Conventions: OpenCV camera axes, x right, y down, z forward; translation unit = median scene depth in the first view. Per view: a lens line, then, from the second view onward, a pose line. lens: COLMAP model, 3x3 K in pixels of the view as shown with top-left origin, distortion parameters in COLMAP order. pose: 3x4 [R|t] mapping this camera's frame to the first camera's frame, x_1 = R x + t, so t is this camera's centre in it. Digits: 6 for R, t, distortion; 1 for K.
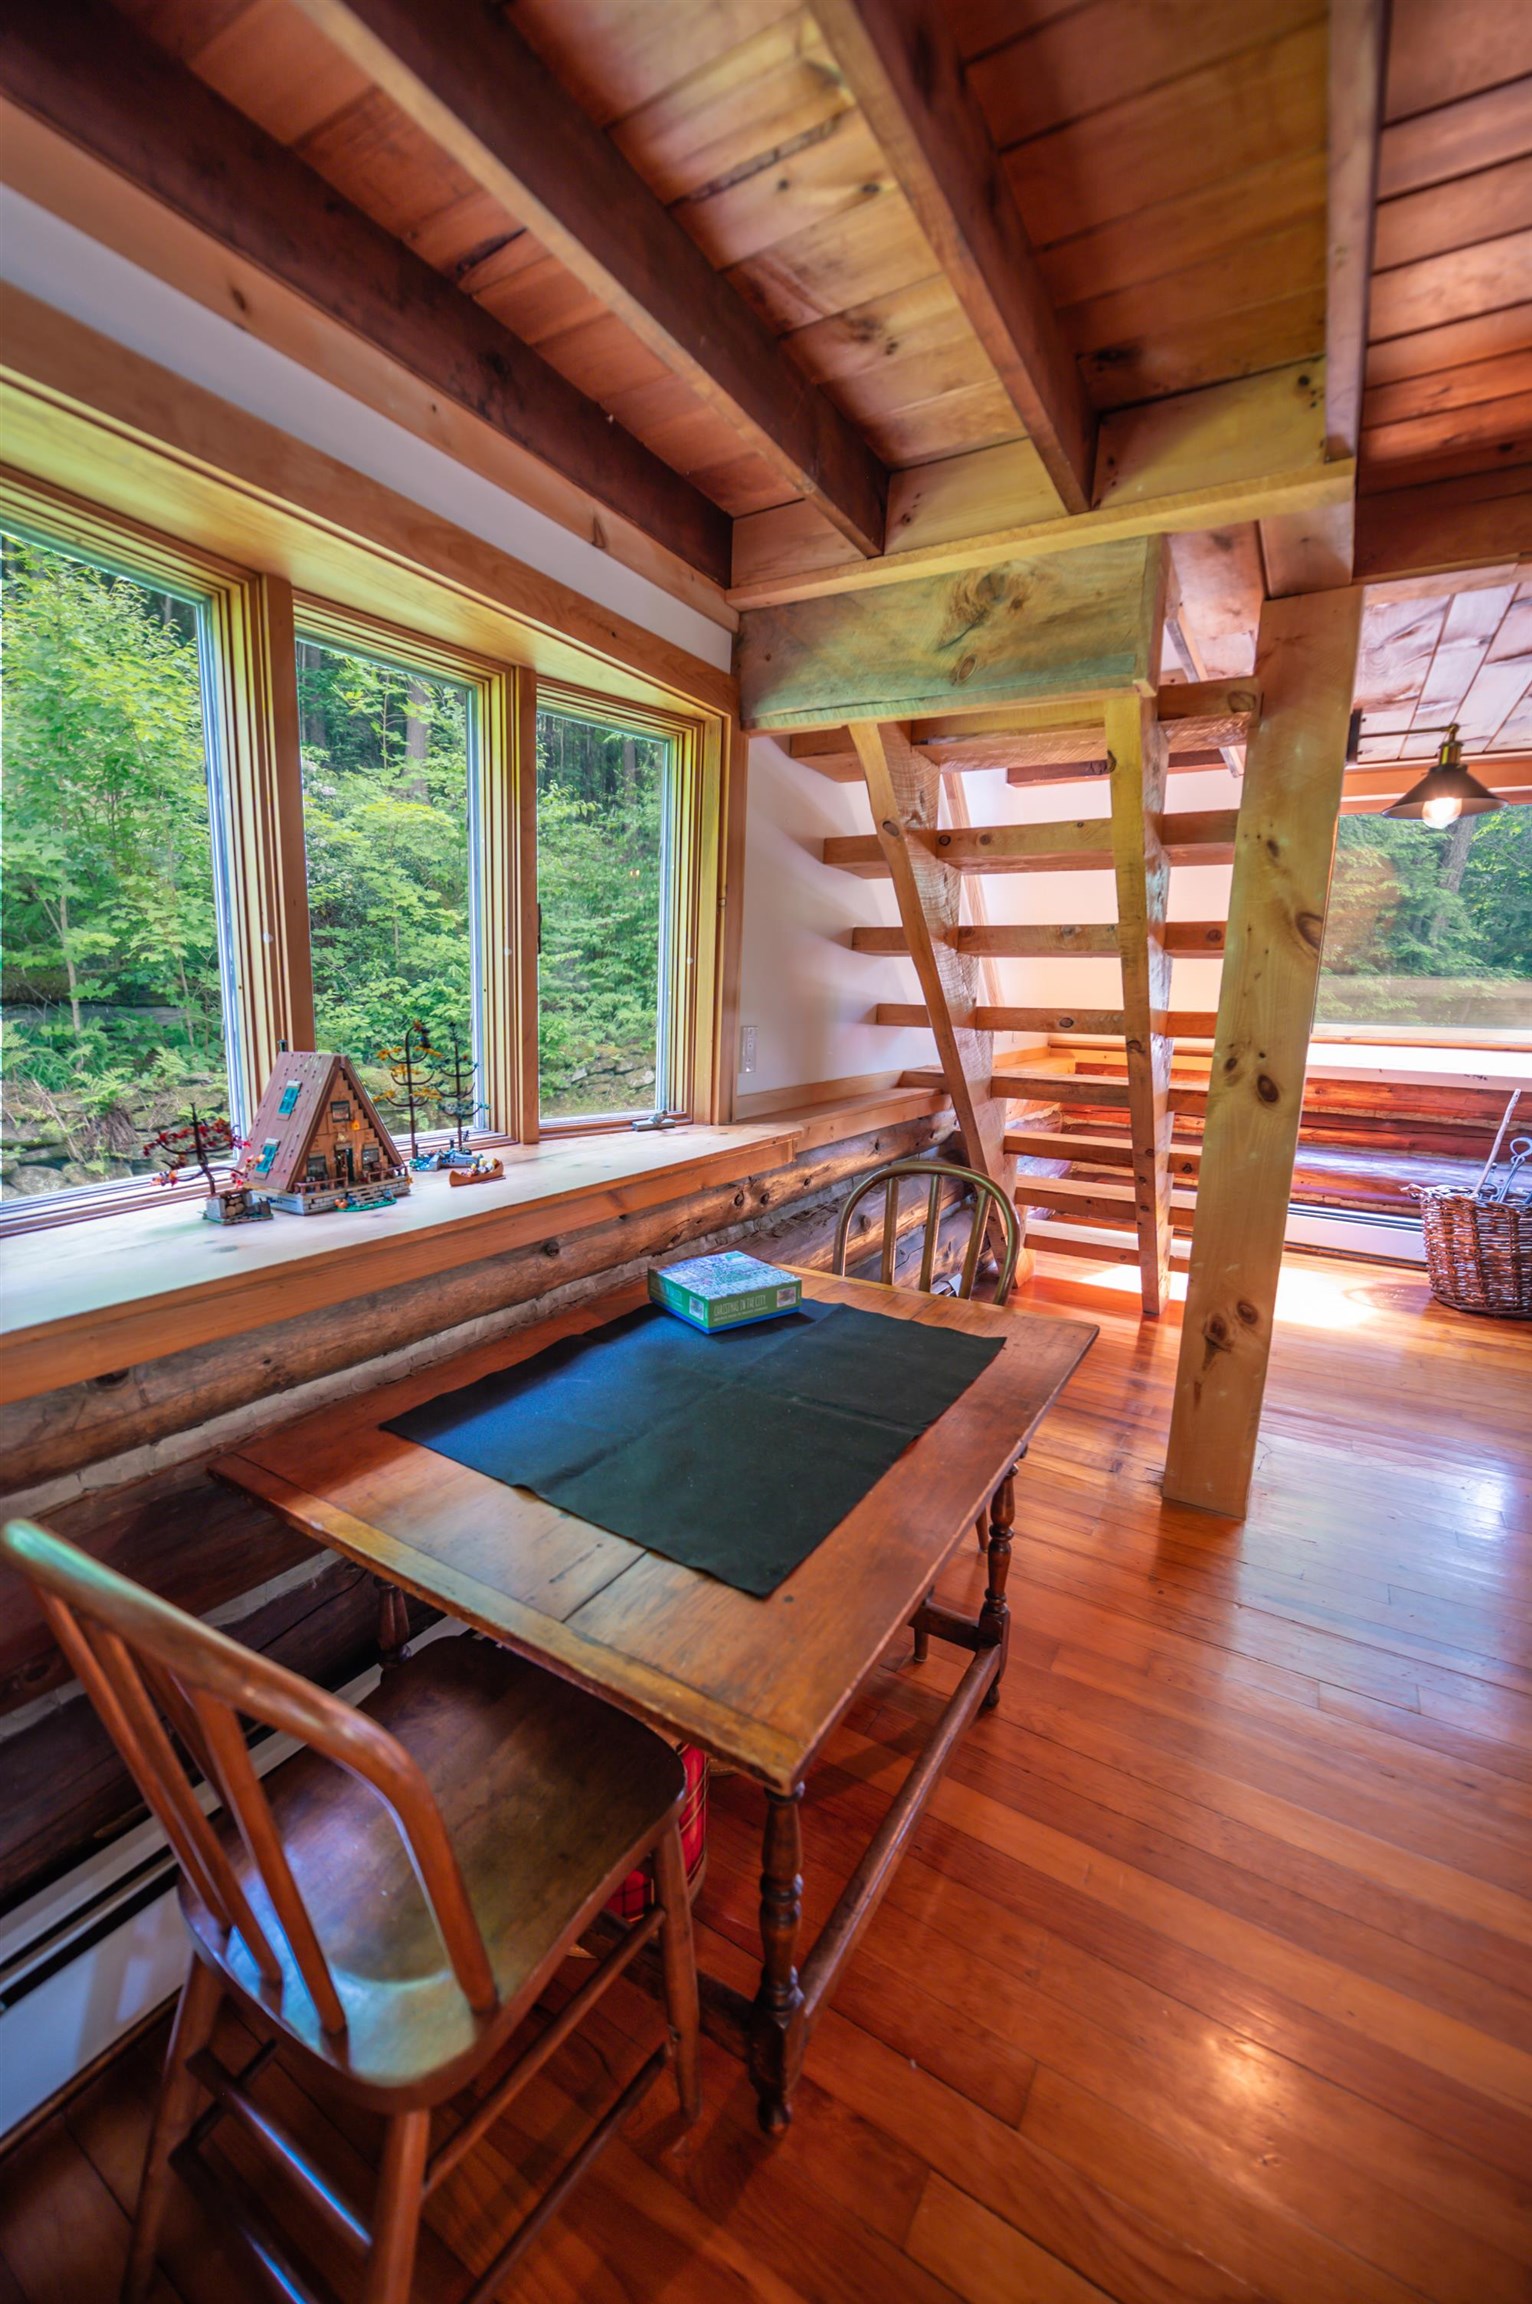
lens RADIAL K [[915.4, 0, 762.8], [0, 915.4, 1149.8], [0, 0, 1]] dist [-0.009485, -0.000228]
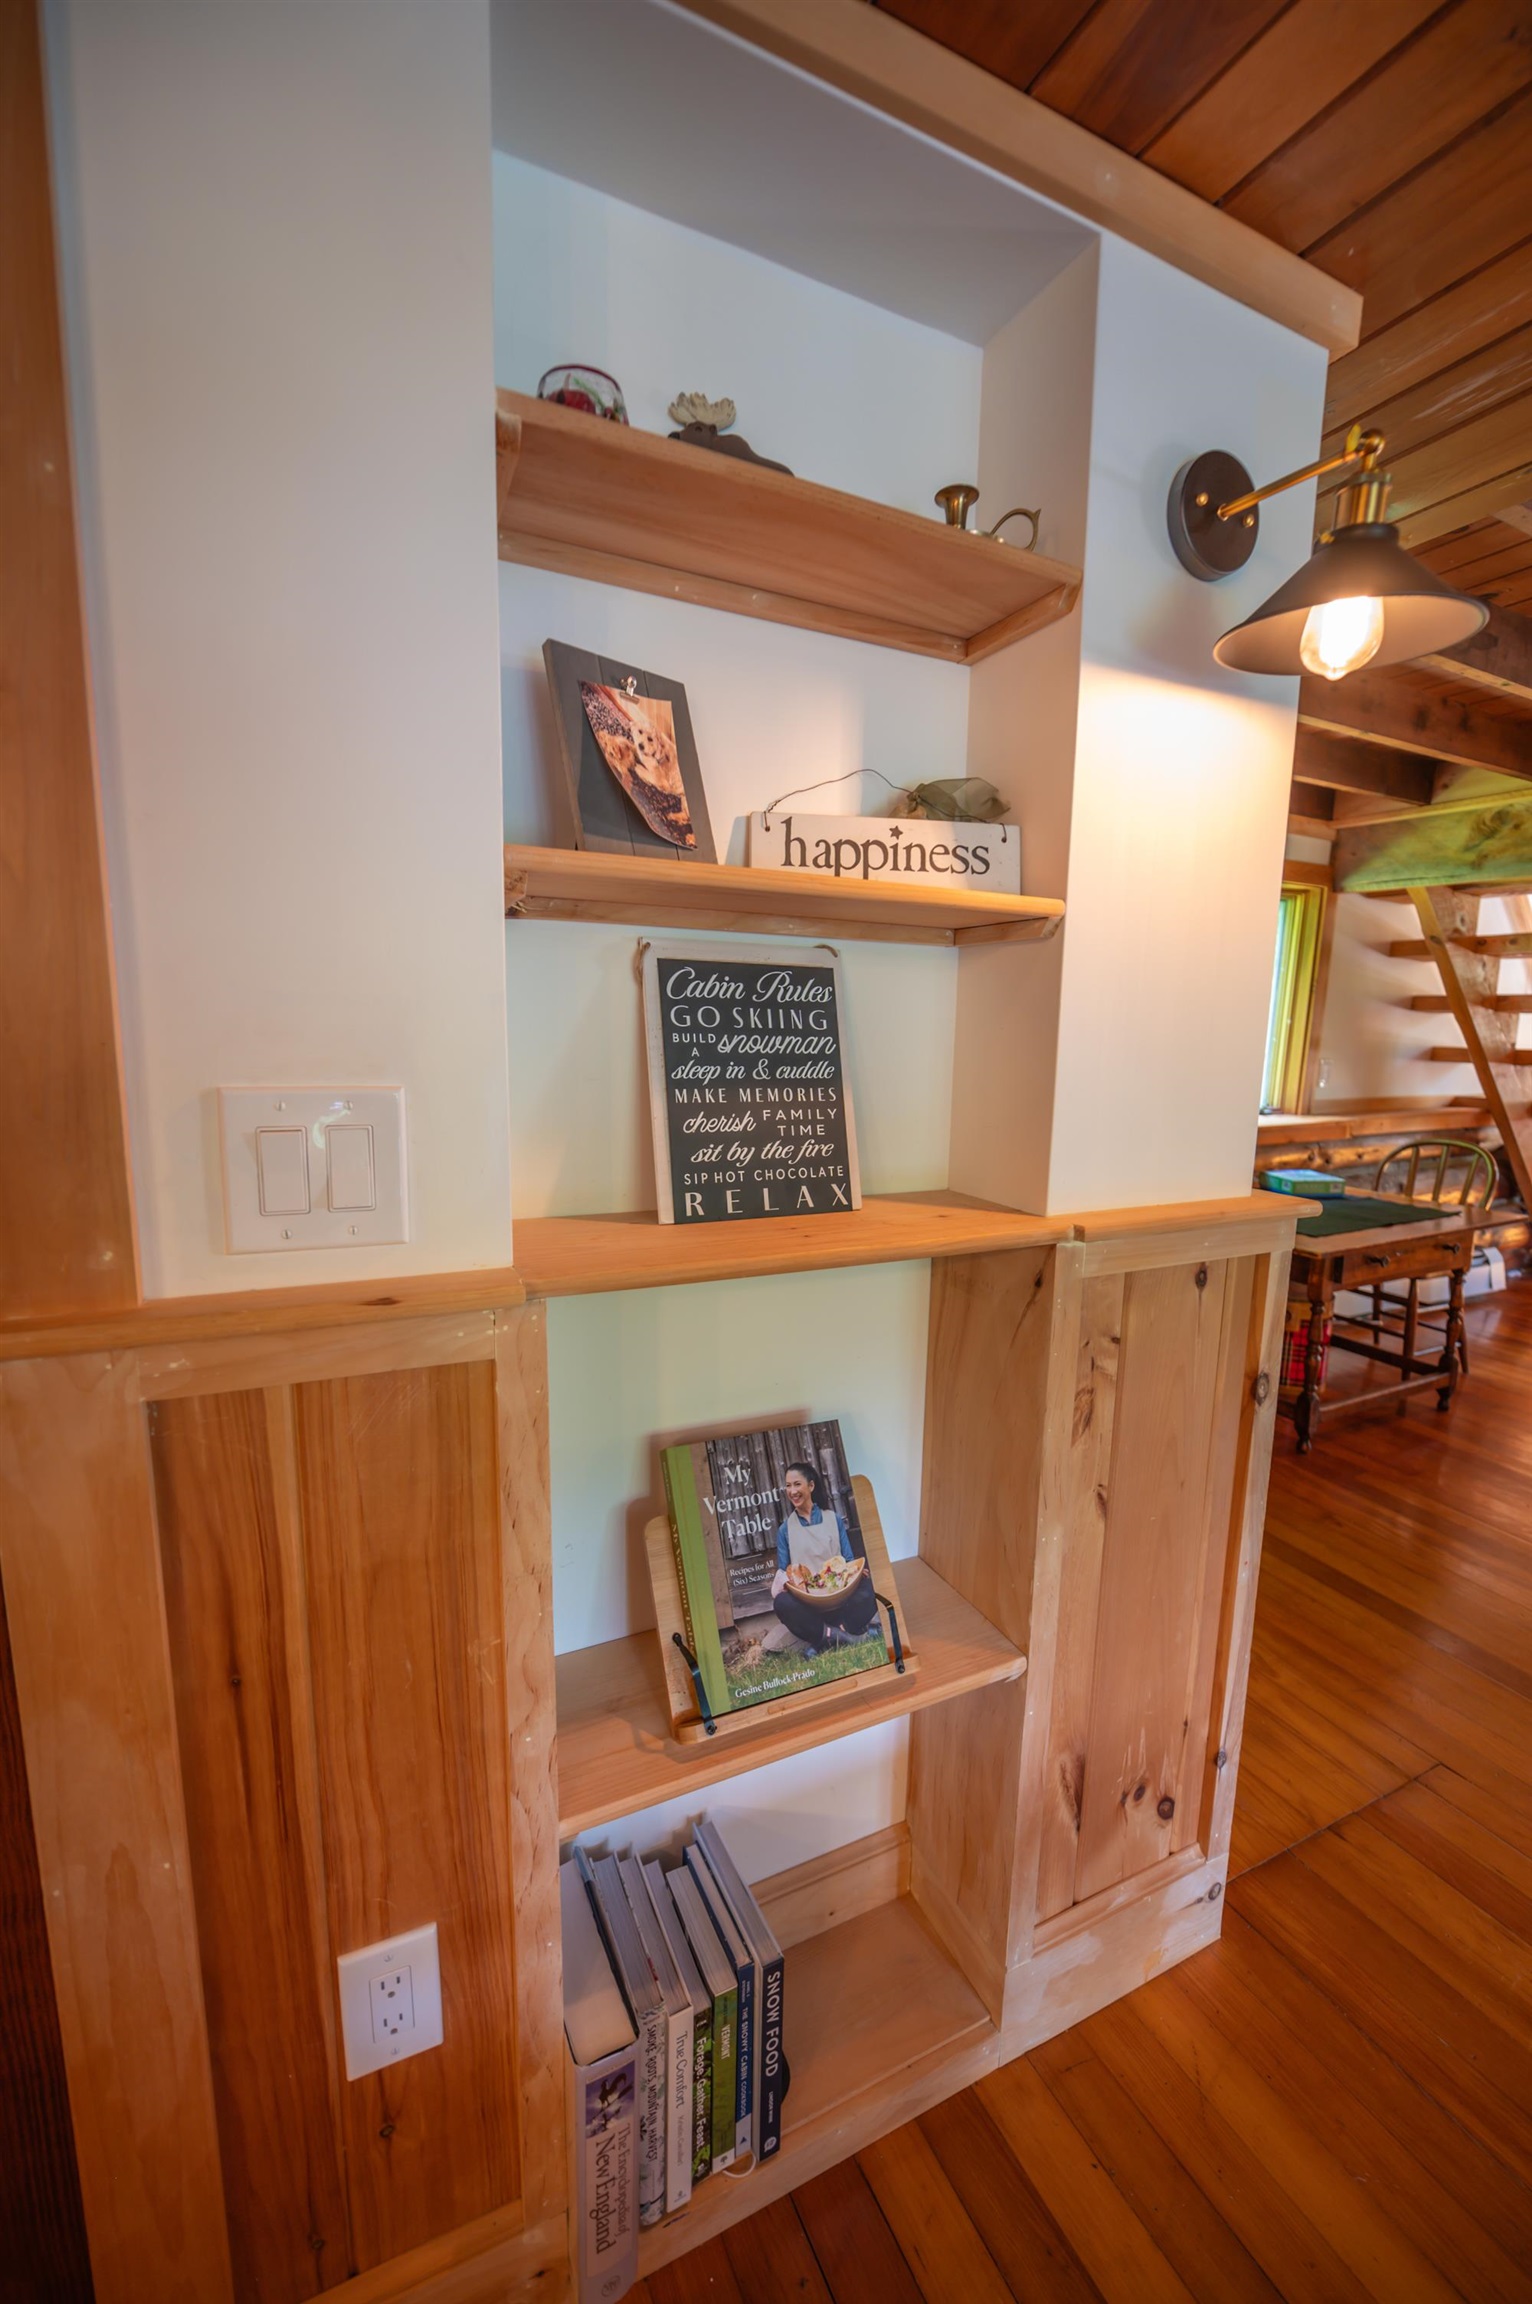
lens RADIAL K [[915.4, 0, 759.8], [0, 915.4, 1148.5], [0, 0, 1]] dist [-0.009485, -0.000228]
pose [[0.840516, 0.069401, -0.537323, 0.023366], [-0.092878, 0.995537, -0.016701, 0.159185], [0.533766, 0.063943, 0.843211, -0.990445]]
